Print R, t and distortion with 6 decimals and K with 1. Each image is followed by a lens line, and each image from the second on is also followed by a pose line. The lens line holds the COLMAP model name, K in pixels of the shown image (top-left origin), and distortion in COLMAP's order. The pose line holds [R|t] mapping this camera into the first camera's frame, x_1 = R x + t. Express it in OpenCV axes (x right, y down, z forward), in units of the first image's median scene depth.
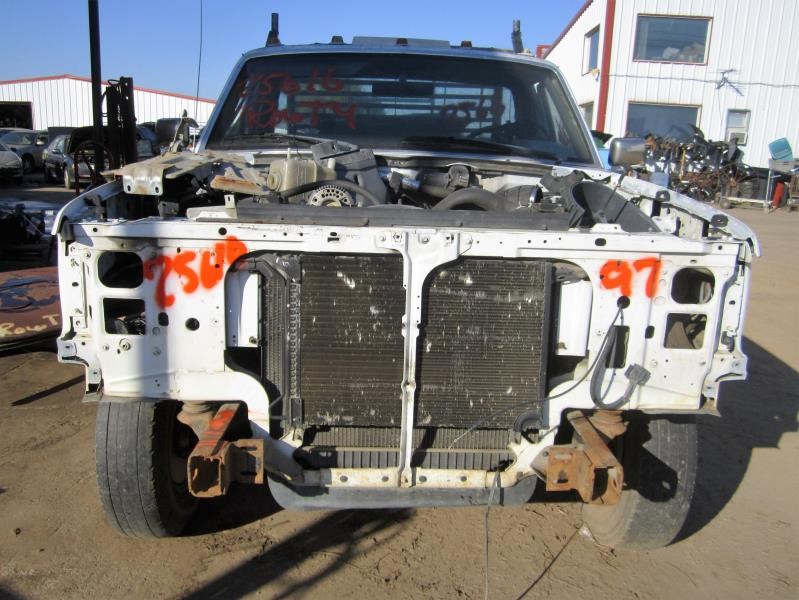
lens RADIAL K [[661.9, 0, 368.1], [0, 661.9, 300.3], [0, 0, 1]] dist [-0.048365, -0.000478]
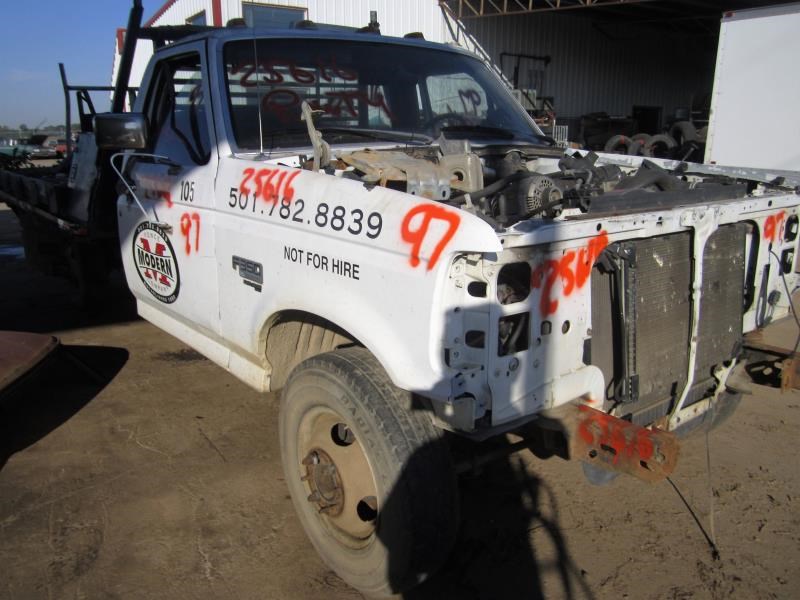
lens RADIAL K [[662.7, 0, 368.6], [0, 662.7, 300.3], [0, 0, 1]] dist [-0.048365, -0.000478]
pose [[0.813698, -0.175881, 0.554041, -1.046565], [0.164316, 0.983849, 0.071000, -0.120201], [-0.557581, 0.033265, 0.829456, 0.360621]]
